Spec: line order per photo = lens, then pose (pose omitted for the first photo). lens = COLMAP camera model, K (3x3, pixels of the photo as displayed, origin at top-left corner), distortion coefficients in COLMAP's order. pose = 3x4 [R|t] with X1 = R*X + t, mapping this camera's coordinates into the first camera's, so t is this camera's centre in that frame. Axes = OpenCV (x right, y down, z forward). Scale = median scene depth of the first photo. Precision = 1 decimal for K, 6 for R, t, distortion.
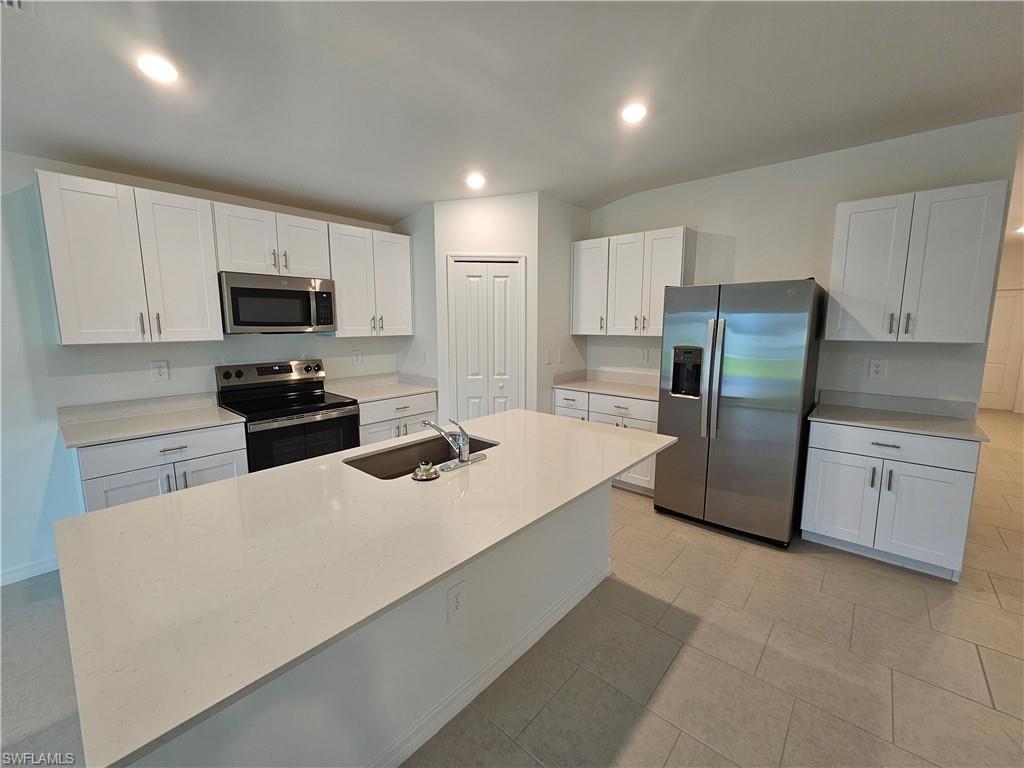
lens RADIAL K [[419.8, 0, 516.0], [0, 419.8, 383.3], [0, 0, 1]] dist [0.009676, -0.001004]
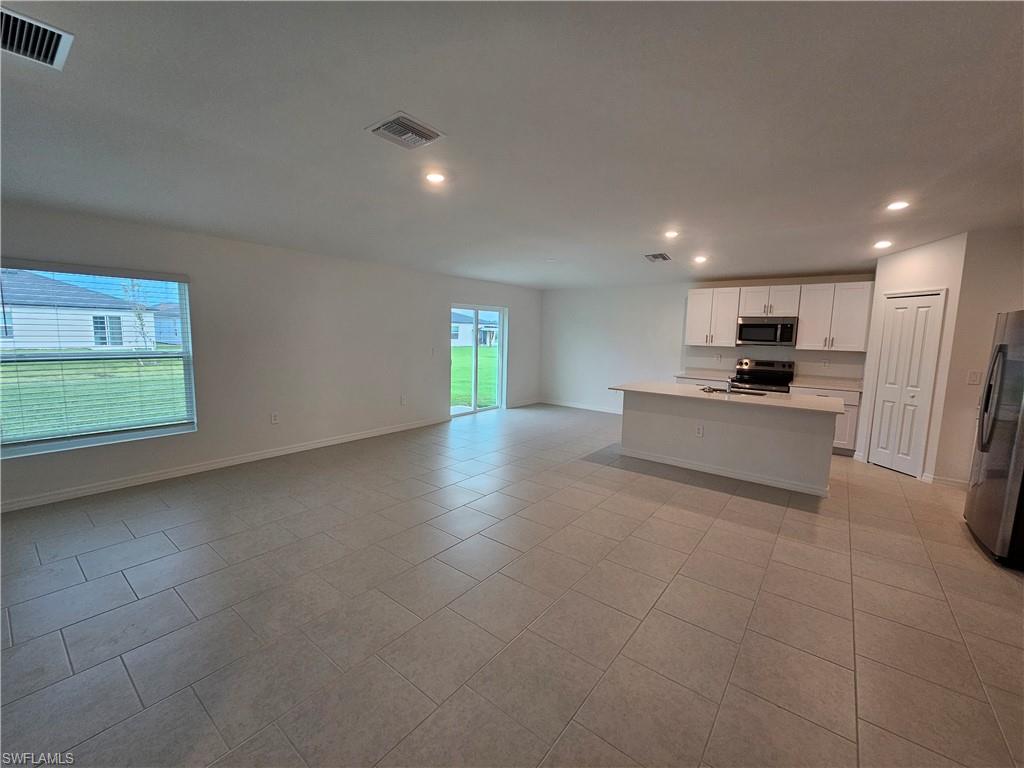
lens RADIAL K [[419.8, 0, 512.7], [0, 419.8, 378.9], [0, 0, 1]] dist [0.009676, -0.001004]
pose [[0.058399, 0.109878, -0.992228, 1.223909], [-0.173017, 0.979997, 0.098341, 0.041474], [0.983186, 0.165929, 0.076241, -0.260361]]
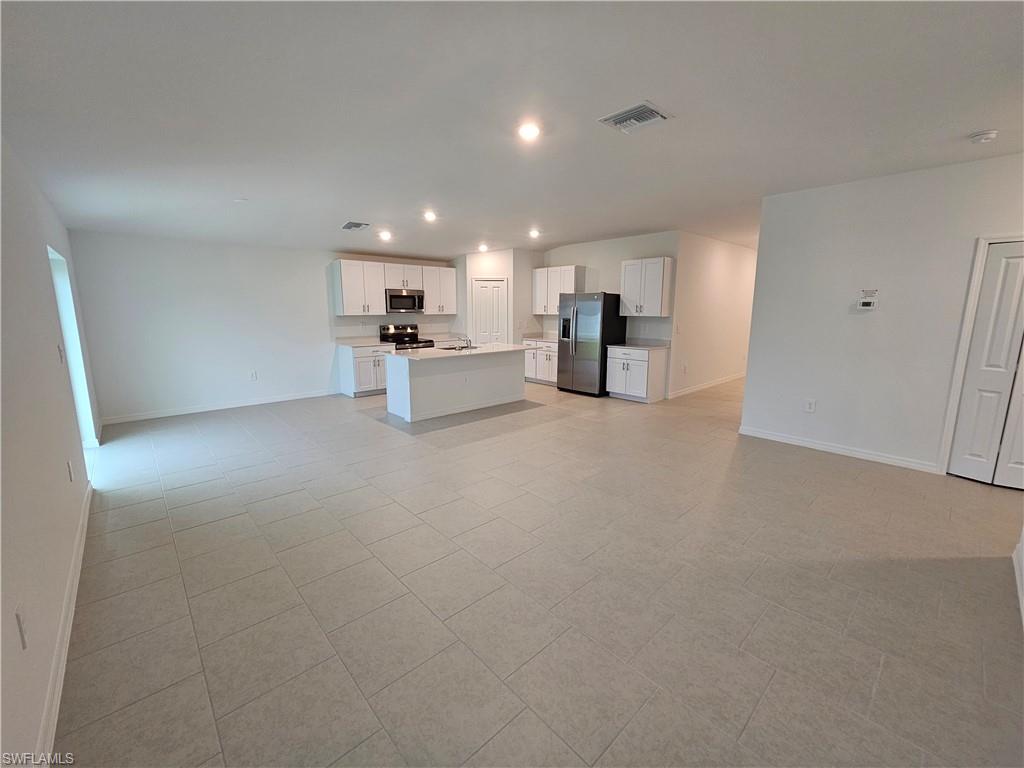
lens RADIAL K [[419.8, 0, 515.5], [0, 419.8, 378.7], [0, 0, 1]] dist [0.009676, -0.001004]
pose [[0.994289, 0.018797, -0.105056, 0.324926], [-0.016454, 0.999597, 0.023132, 0.182539], [0.105449, -0.021271, 0.994197, -1.259732]]
